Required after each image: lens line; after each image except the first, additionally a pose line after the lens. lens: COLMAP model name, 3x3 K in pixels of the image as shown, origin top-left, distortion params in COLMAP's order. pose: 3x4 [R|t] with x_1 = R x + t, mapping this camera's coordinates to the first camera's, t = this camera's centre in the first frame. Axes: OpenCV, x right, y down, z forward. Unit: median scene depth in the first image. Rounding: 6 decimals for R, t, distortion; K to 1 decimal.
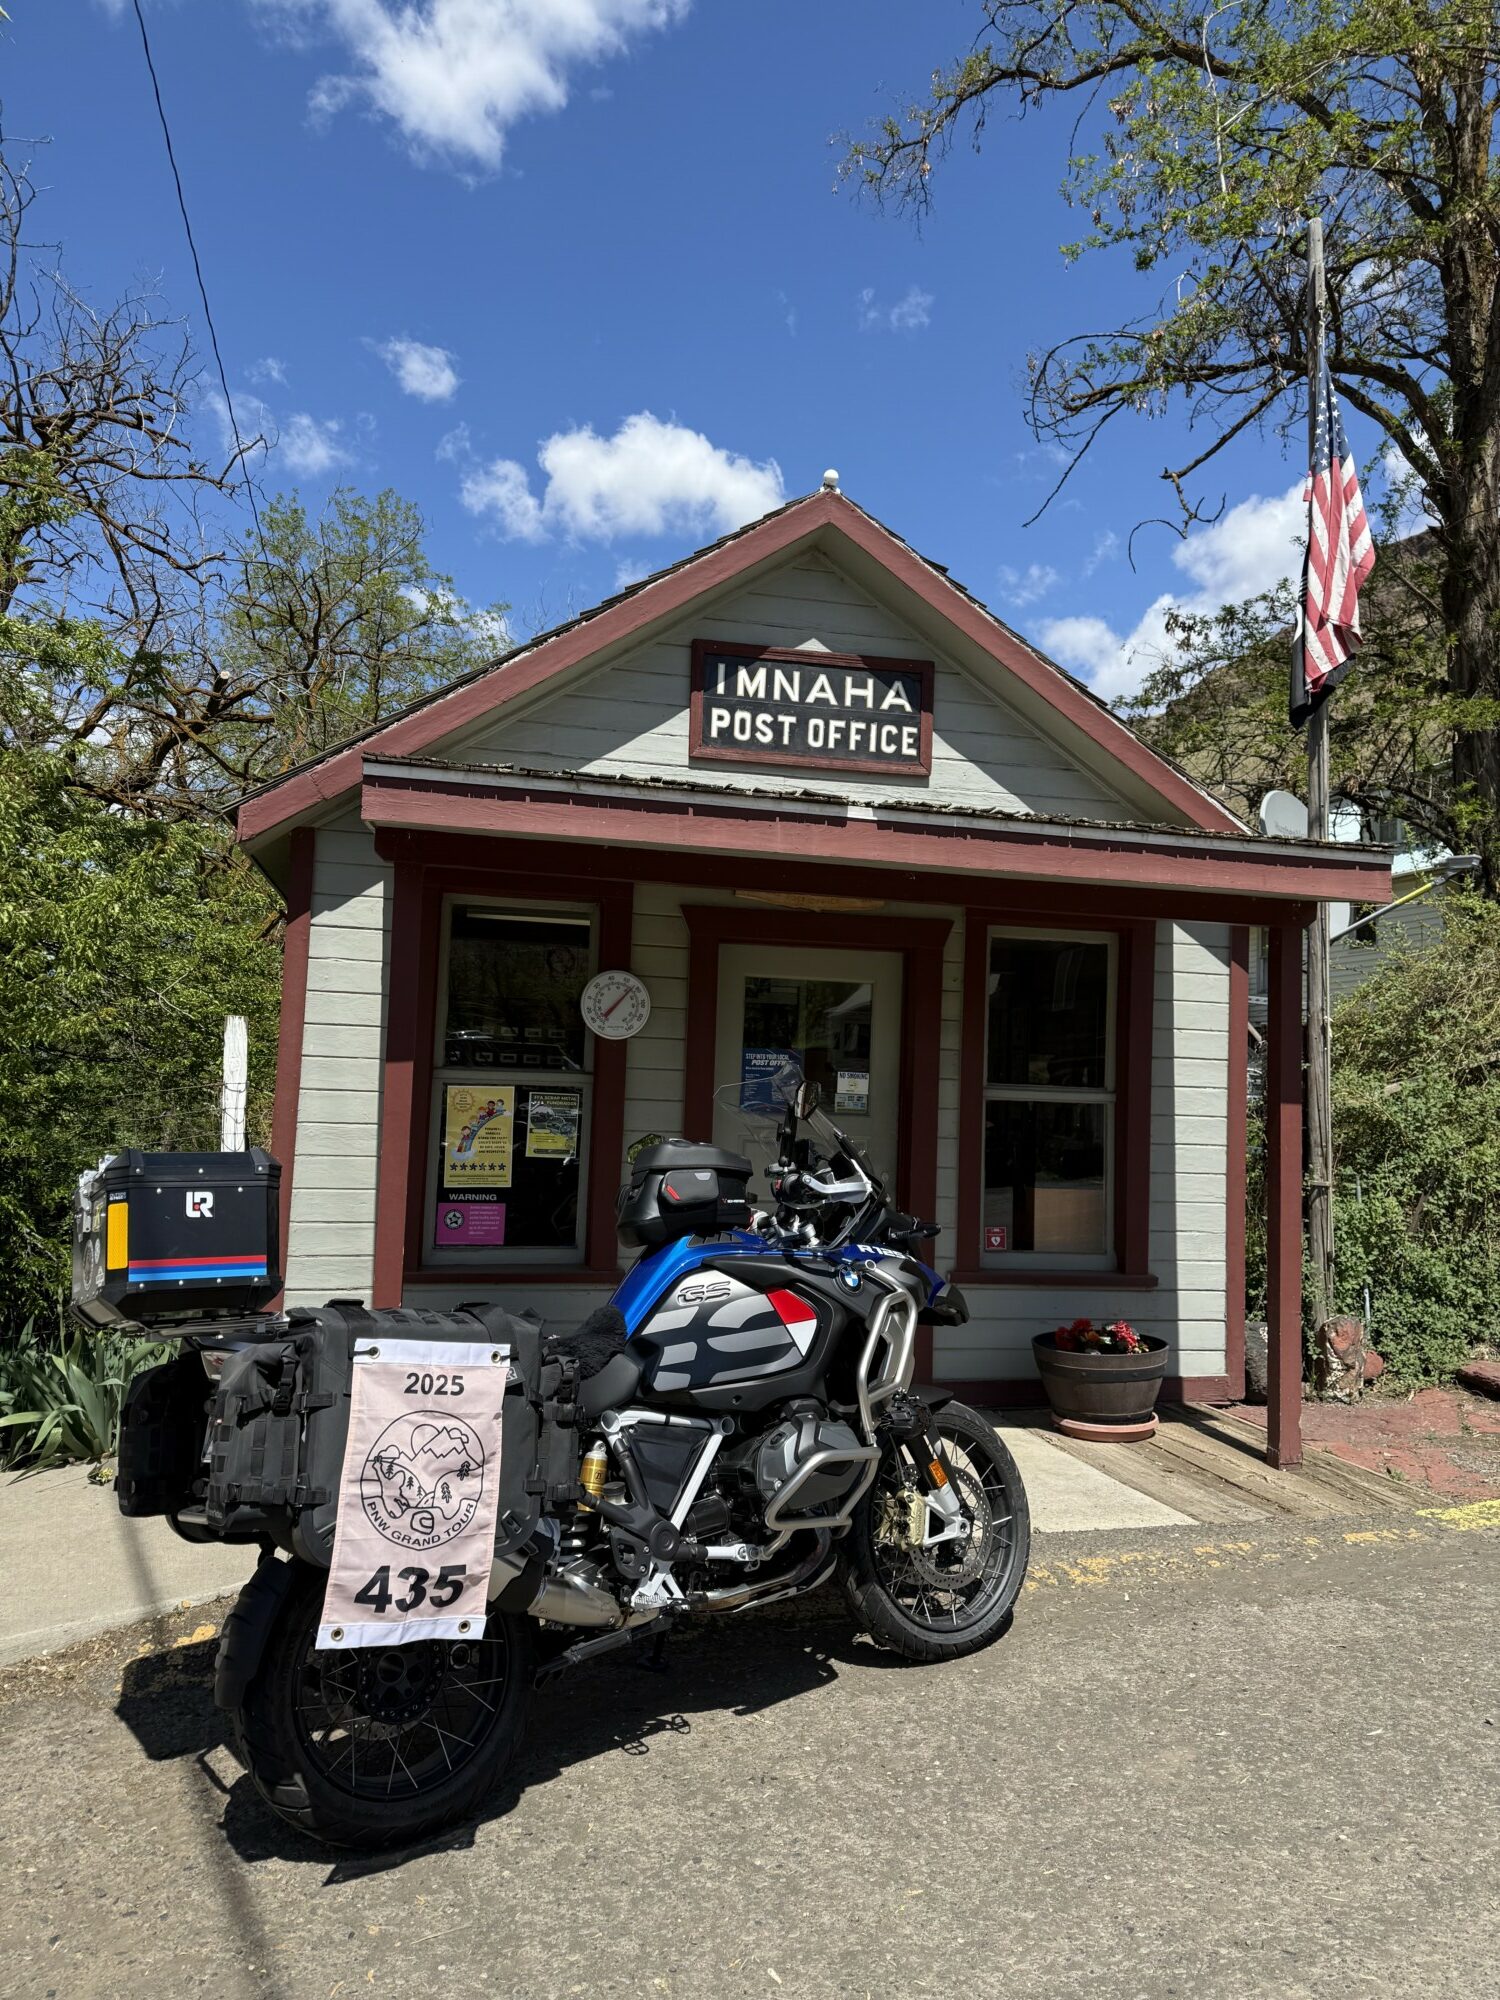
lens RADIAL K [[1371.0, 0, 735.5], [0, 1371.0, 1018.8], [0, 0, 1]] dist [0.049085, -0.020068]
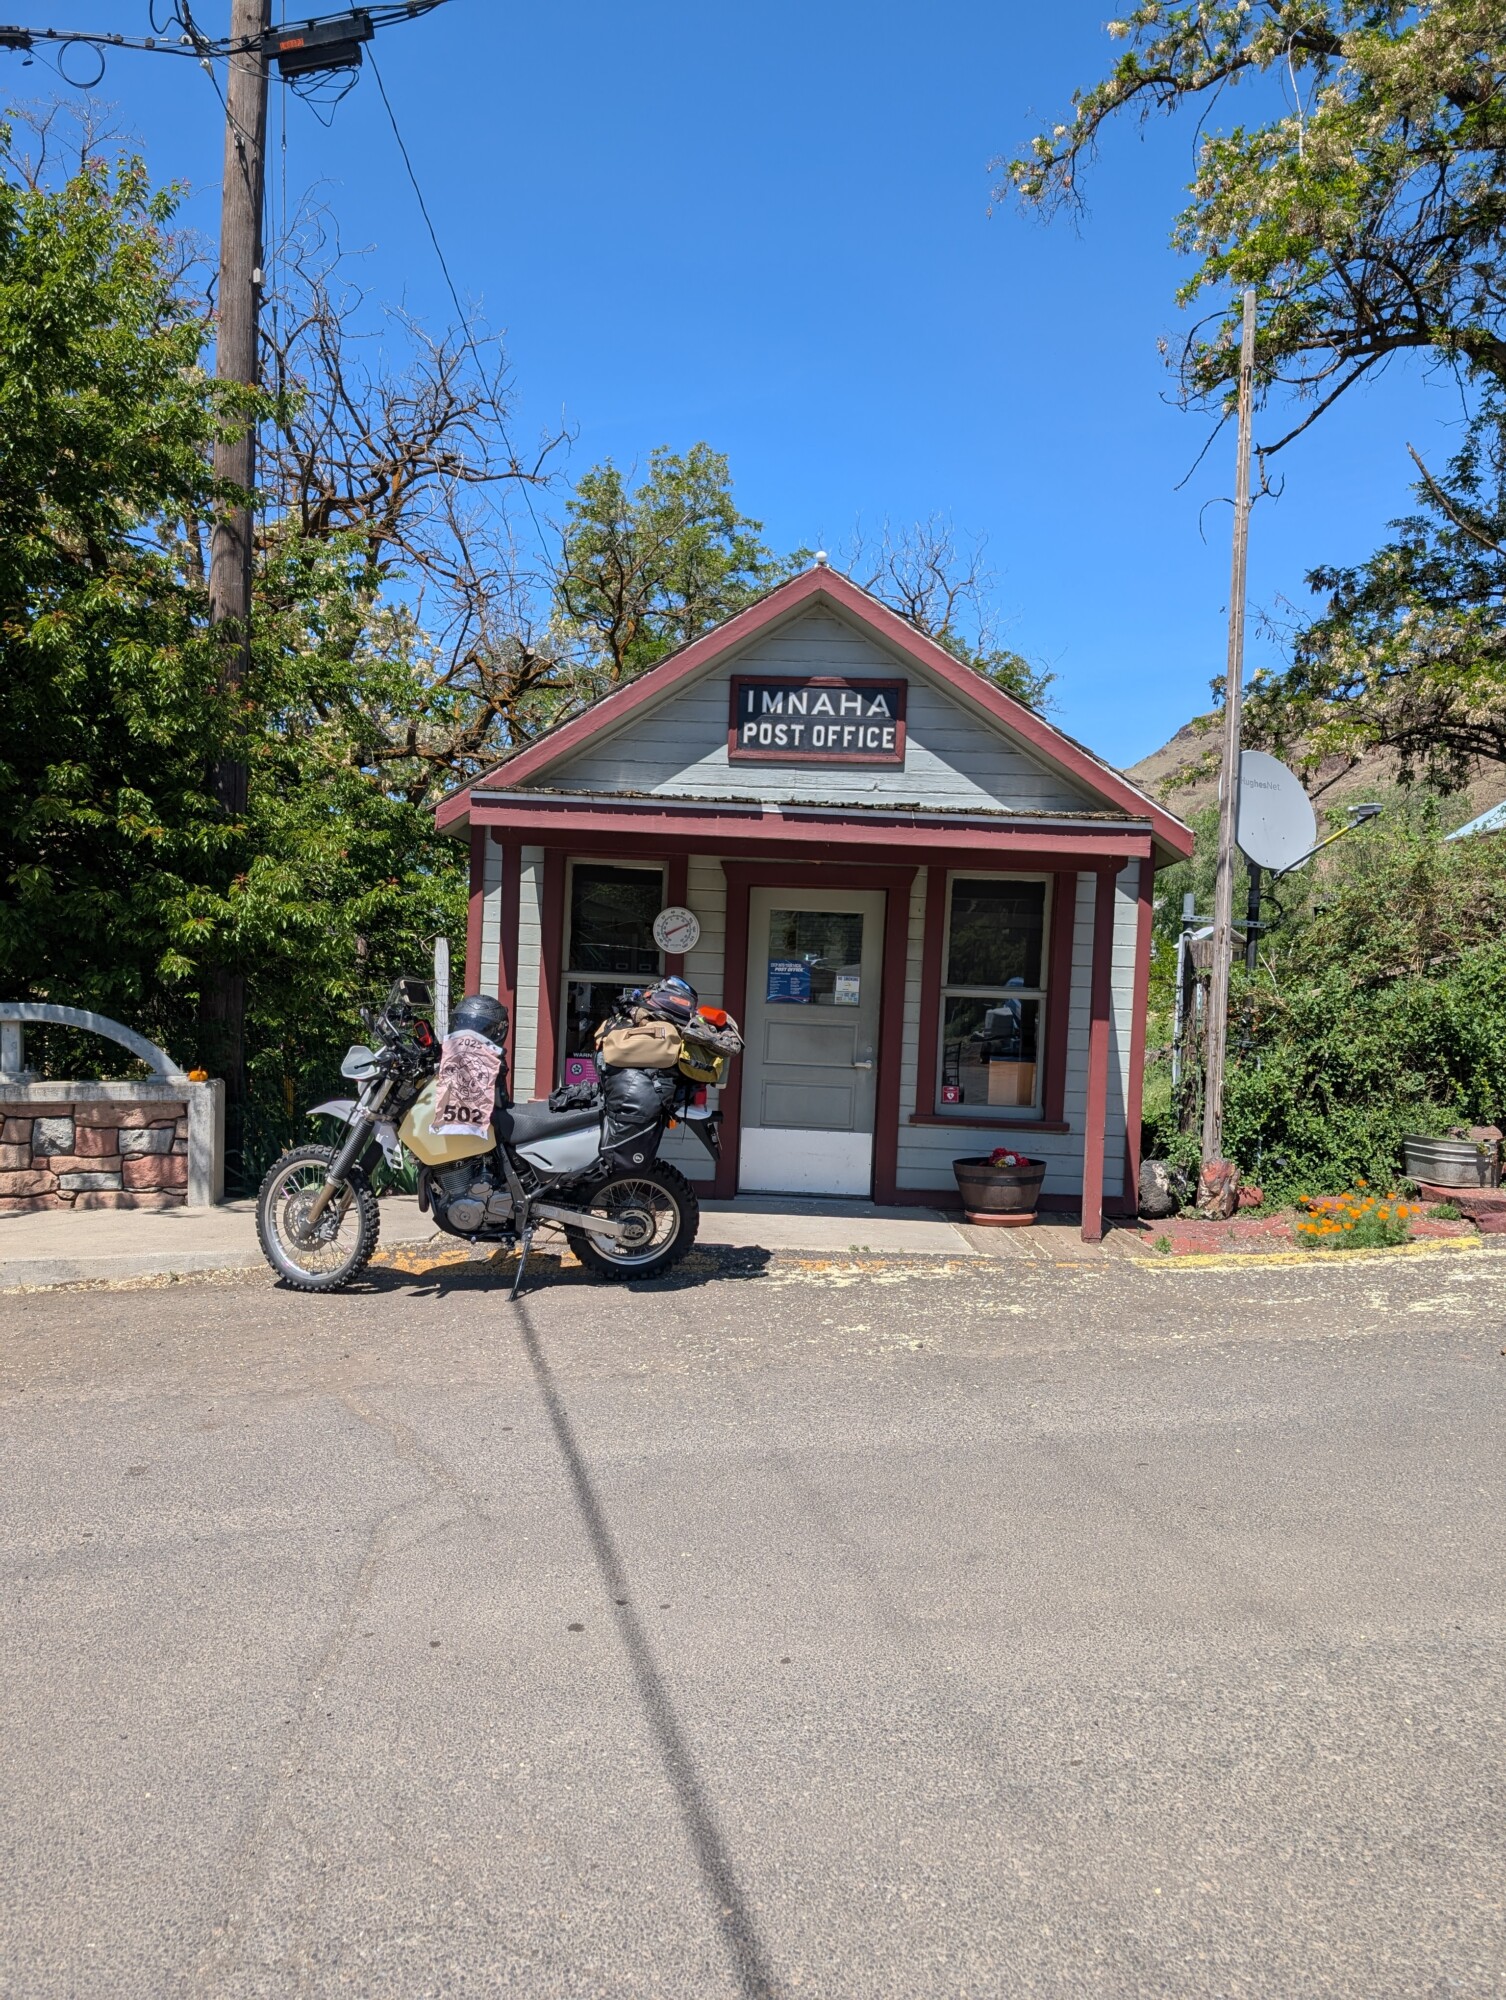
lens RADIAL K [[1399.4, 0, 739.6], [0, 1399.4, 1062.0], [0, 0, 1]] dist [0.018050, -0.014600]
pose [[0.967093, 0.016734, -0.253871, 0.351555], [0.005268, 0.996304, 0.085739, 0.002806], [0.254368, -0.084255, 0.963430, -0.440692]]
